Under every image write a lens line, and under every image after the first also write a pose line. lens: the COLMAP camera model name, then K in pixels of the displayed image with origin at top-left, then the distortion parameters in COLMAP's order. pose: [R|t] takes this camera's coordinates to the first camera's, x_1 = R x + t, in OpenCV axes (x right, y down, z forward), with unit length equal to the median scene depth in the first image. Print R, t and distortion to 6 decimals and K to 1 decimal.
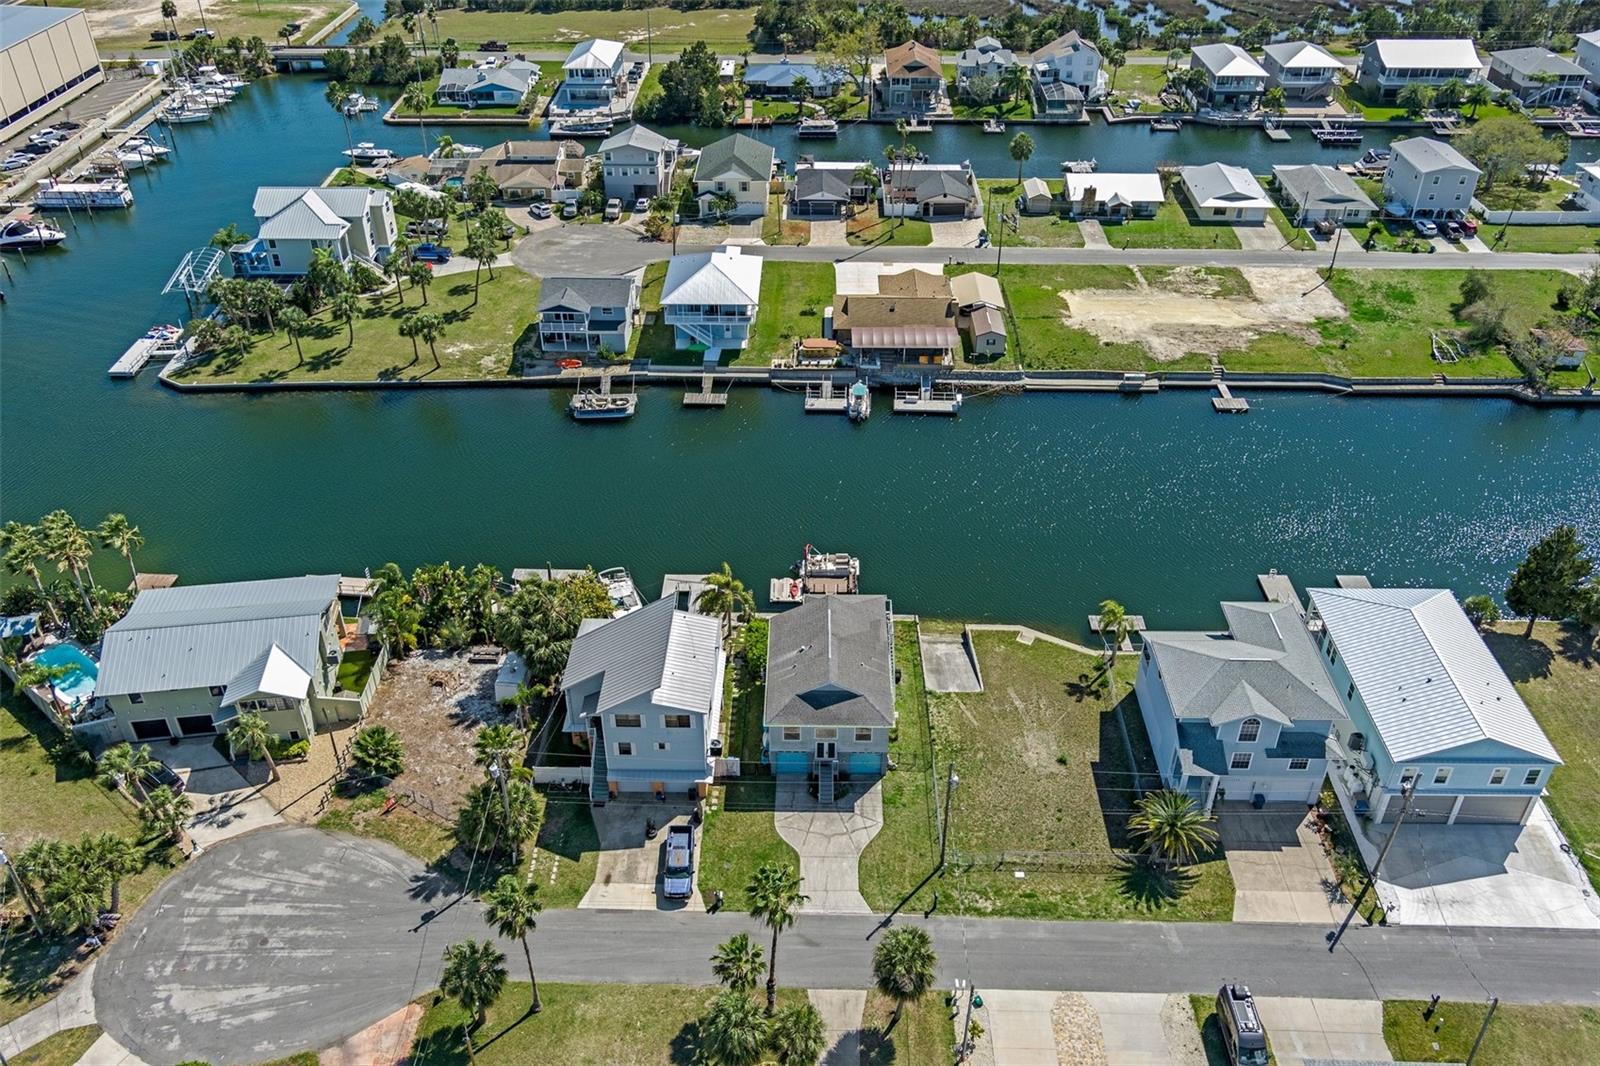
lens RADIAL K [[1286.4, 0, 800.0], [0, 1286.4, 533.0], [0, 0, 1]] dist [-0.004585, 0.006019]
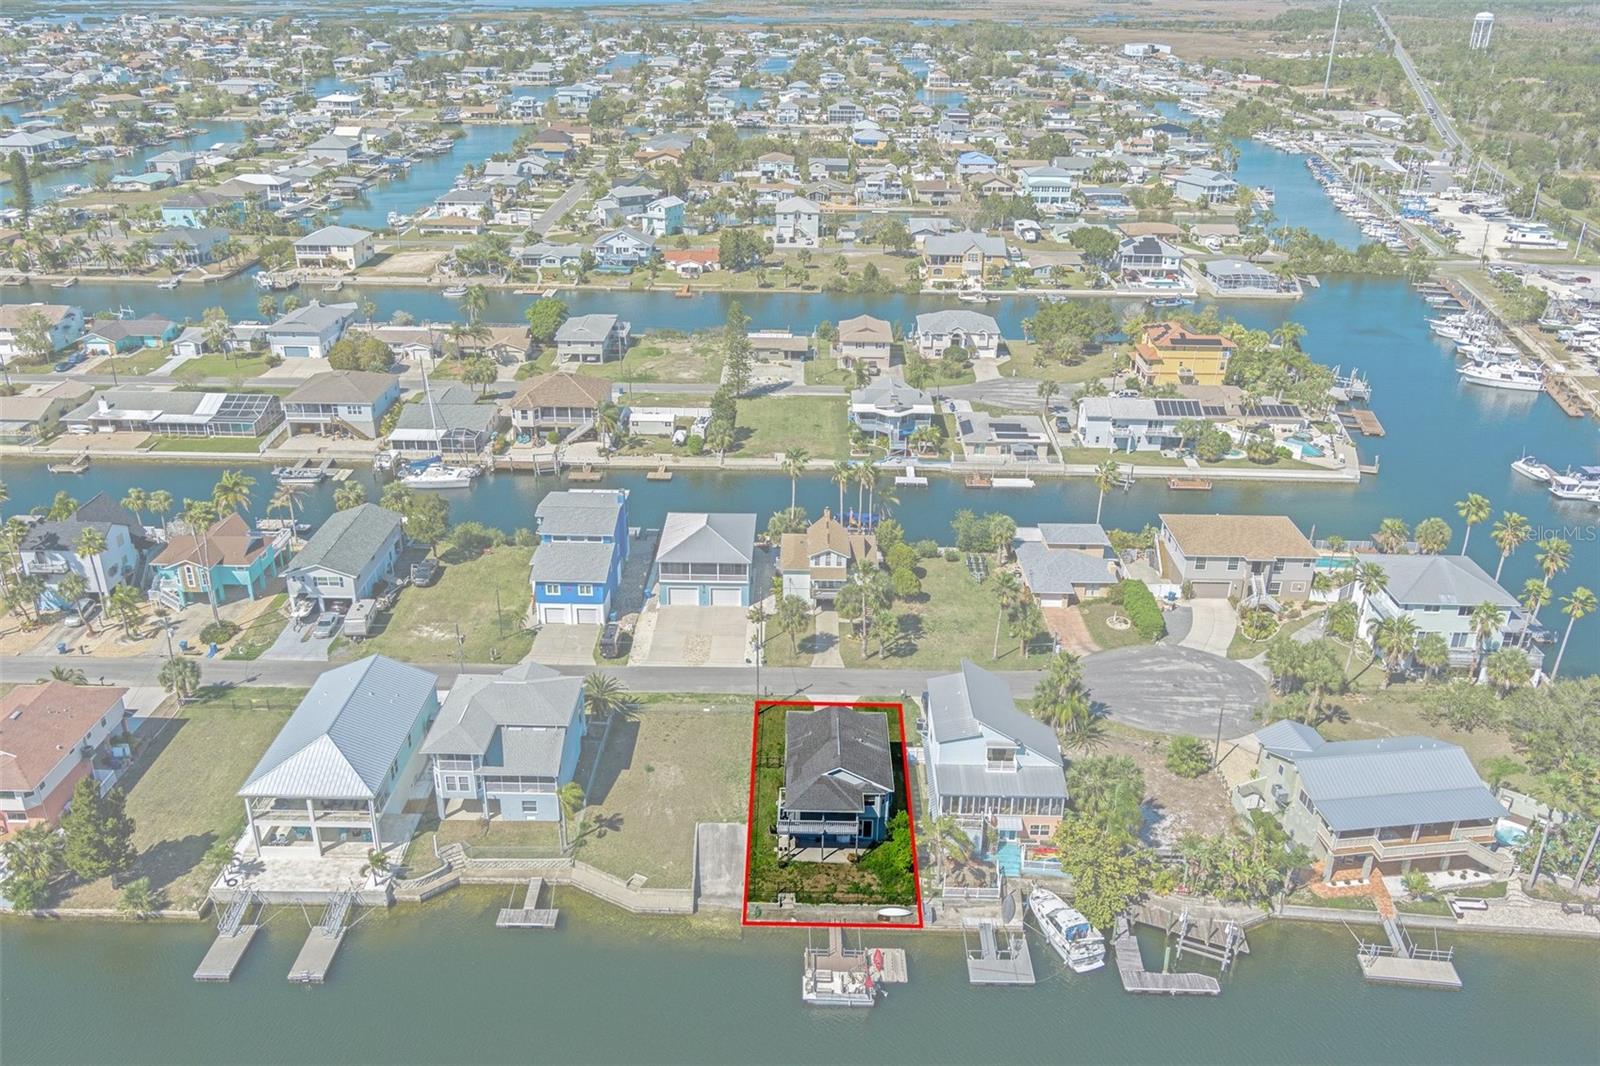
lens RADIAL K [[1286.4, 0, 800.0], [0, 1286.4, 533.0], [0, 0, 1]] dist [-0.004585, 0.006019]
pose [[-0.999931, -0.009769, -0.006520, 0.043286], [-0.010662, 0.522187, 0.852765, -0.645690], [-0.004926, 0.852775, -0.522255, 0.928647]]
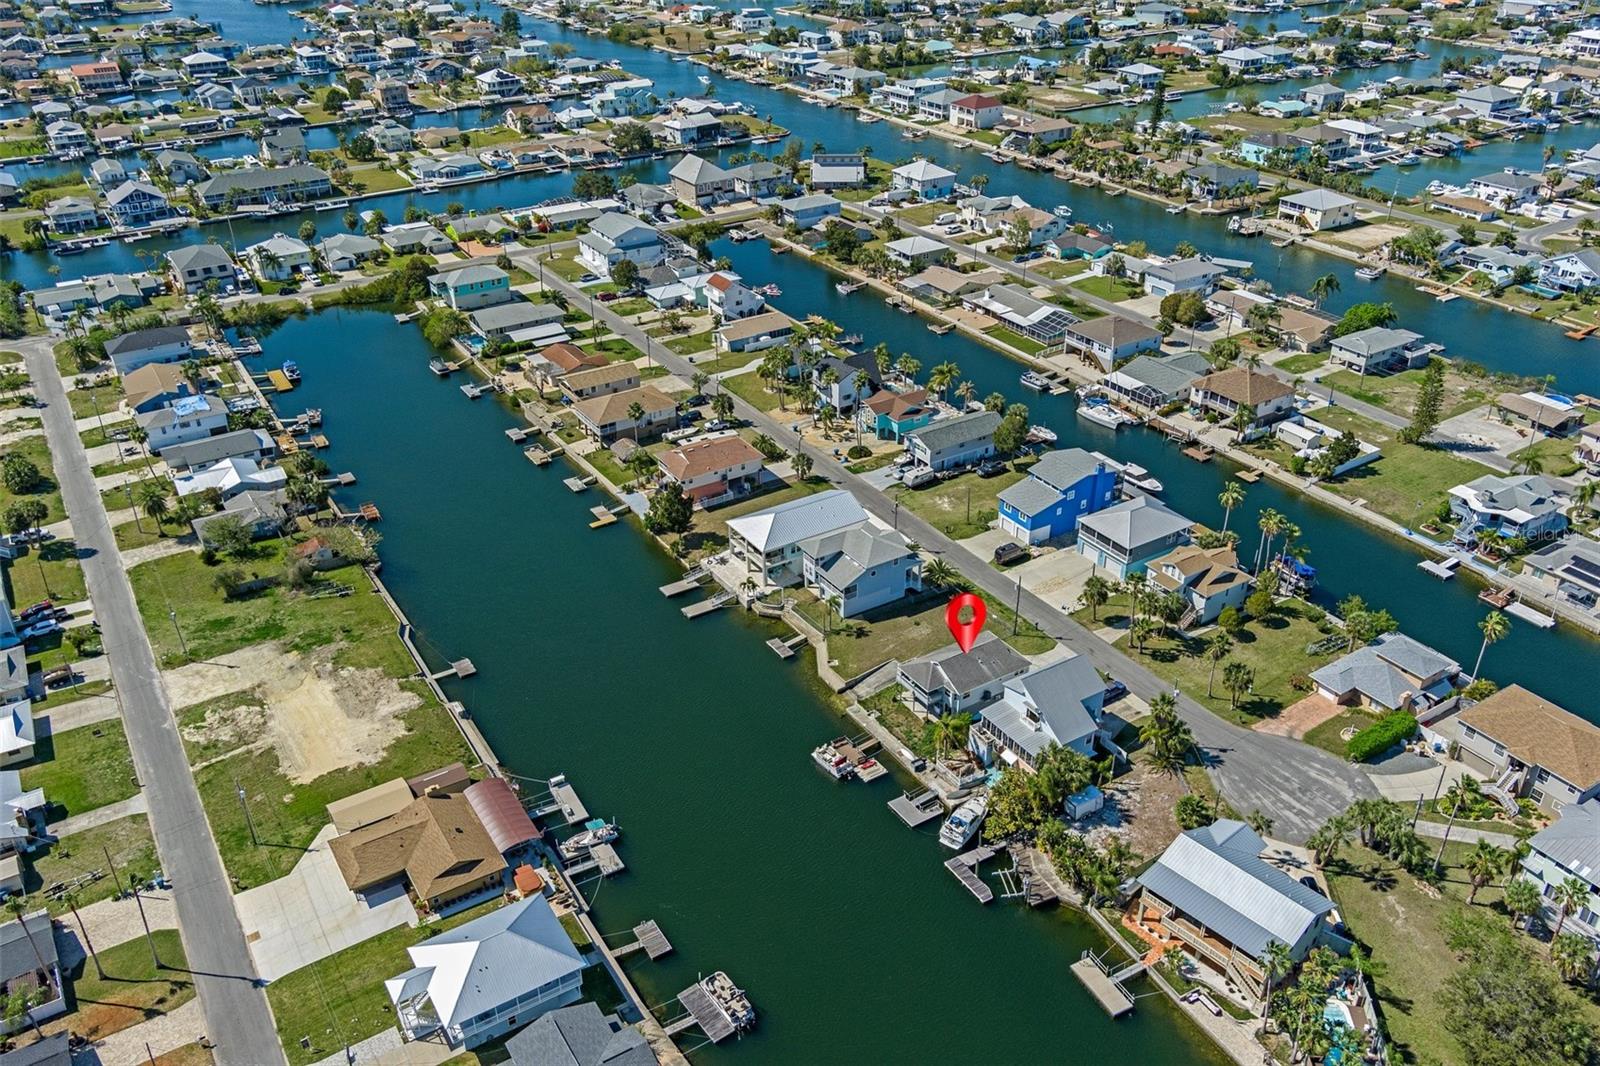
lens RADIAL K [[1286.4, 0, 800.0], [0, 1286.4, 533.0], [0, 0, 1]] dist [-0.004585, 0.006019]
pose [[-0.544739, -0.409775, 0.731672, -0.679112], [0.484295, 0.558570, 0.673393, -0.826178], [-0.684629, 0.721169, -0.105823, 0.783135]]
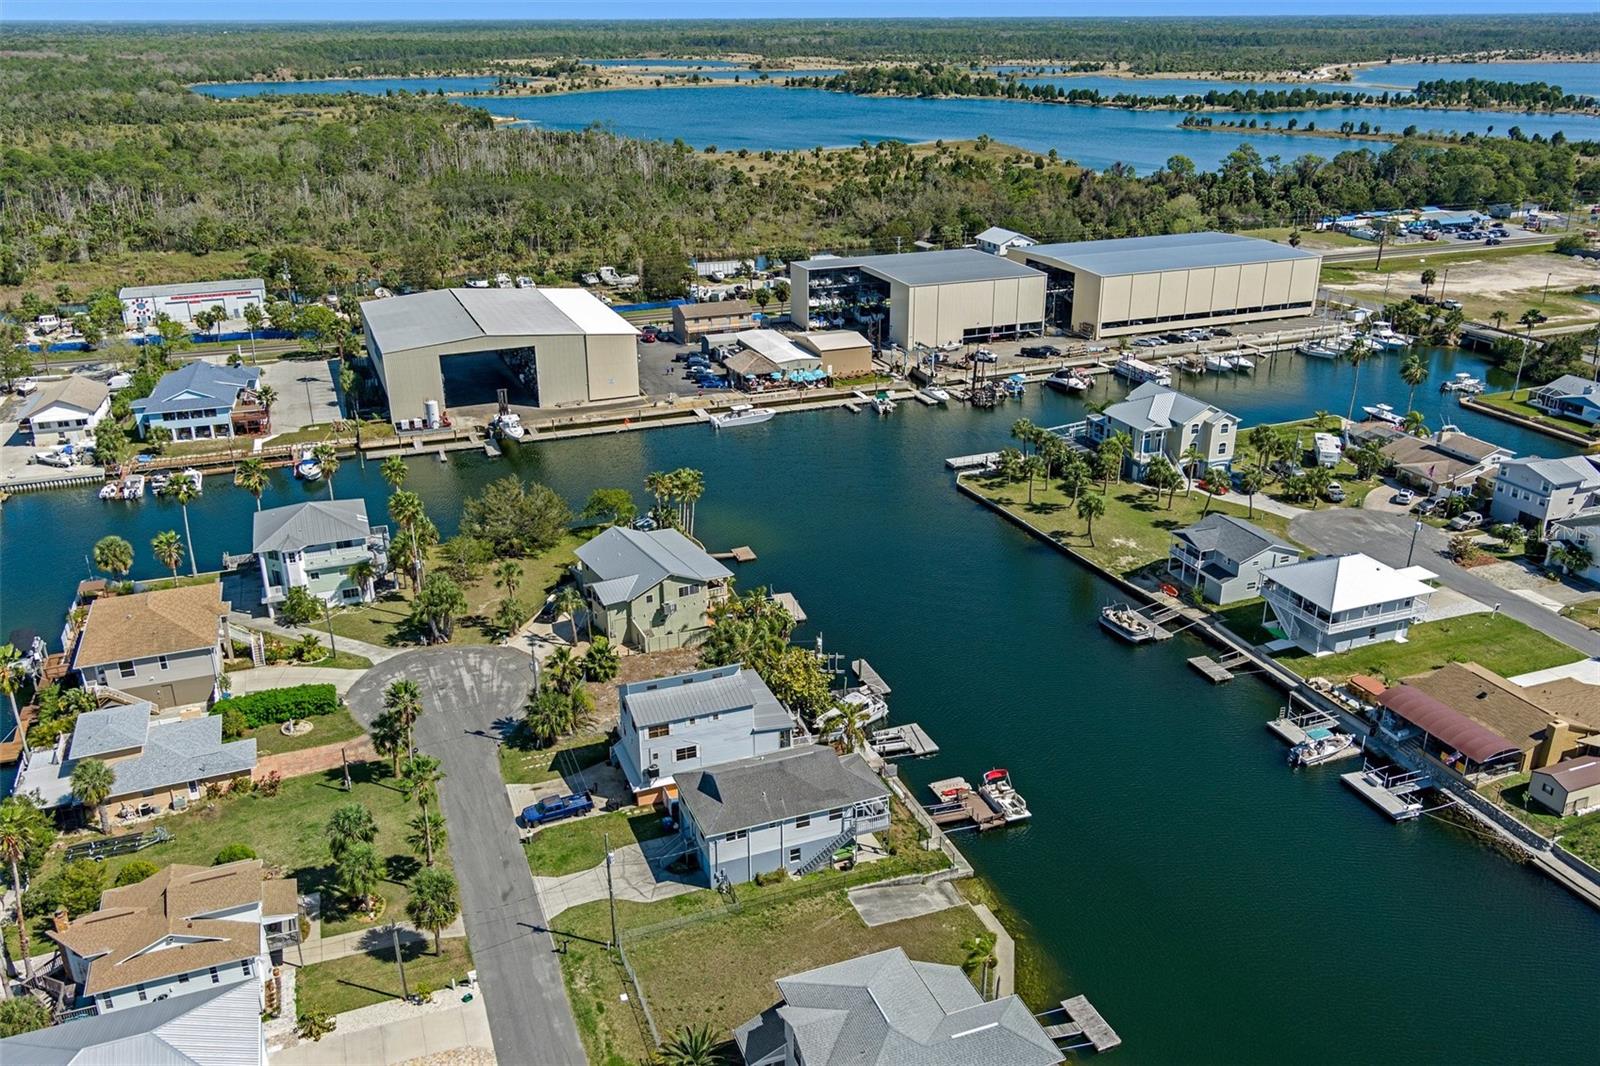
lens RADIAL K [[1286.4, 0, 800.0], [0, 1286.4, 533.0], [0, 0, 1]] dist [-0.004585, 0.006019]
pose [[0.376239, 0.346380, -0.859340, 0.559020], [-0.520158, 0.846499, 0.113467, -0.133567], [0.766733, 0.404302, 0.498658, 0.262393]]
